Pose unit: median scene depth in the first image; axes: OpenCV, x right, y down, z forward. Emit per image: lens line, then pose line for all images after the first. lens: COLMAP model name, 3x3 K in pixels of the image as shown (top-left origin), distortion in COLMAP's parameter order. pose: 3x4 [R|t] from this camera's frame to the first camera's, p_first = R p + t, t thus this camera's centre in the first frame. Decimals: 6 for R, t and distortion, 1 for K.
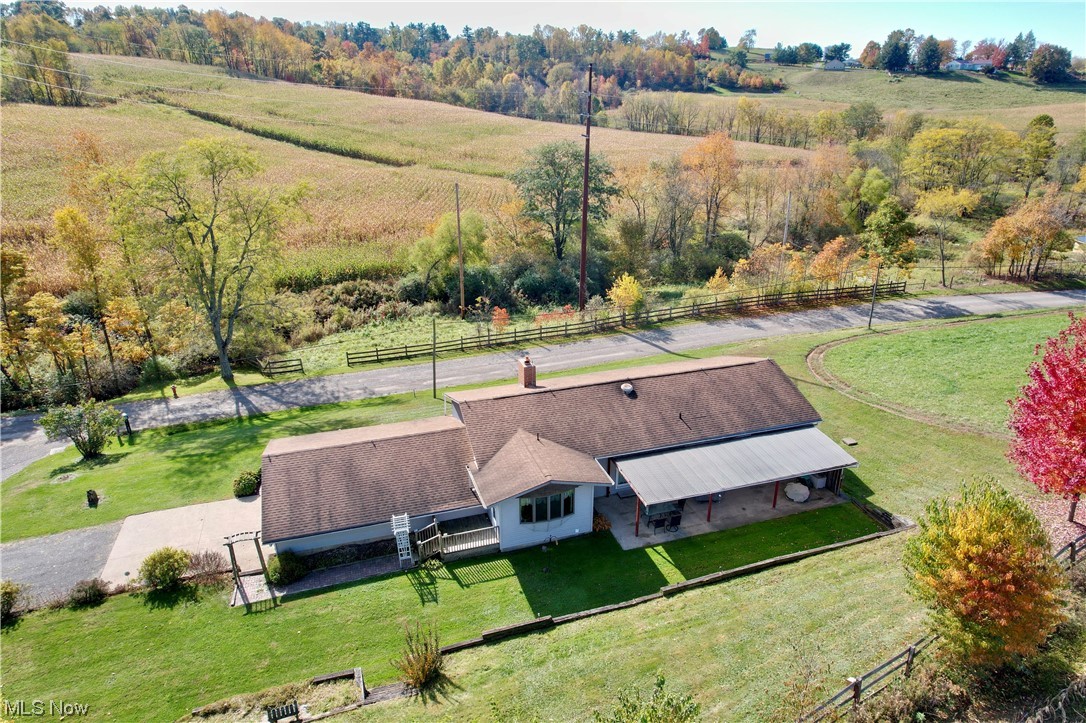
lens RADIAL K [[694.7, 0, 543.0], [0, 694.7, 361.5], [0, 0, 1]] dist [-0.006541, -0.001434]
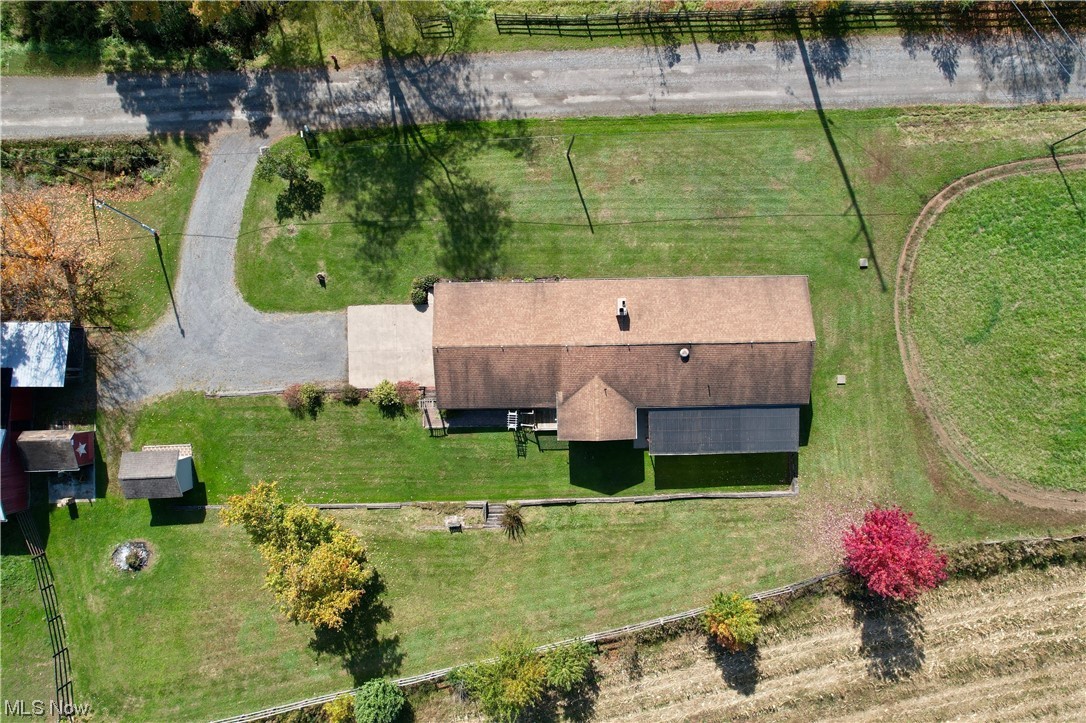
lens RADIAL K [[694.7, 0, 543.0], [0, 694.7, 361.5], [0, 0, 1]] dist [-0.006541, -0.001434]
pose [[0.958379, 0.284922, 0.018128, -0.208599], [-0.127460, 0.370186, 0.920172, -1.480576], [0.255467, -0.884184, 0.391095, 0.471754]]
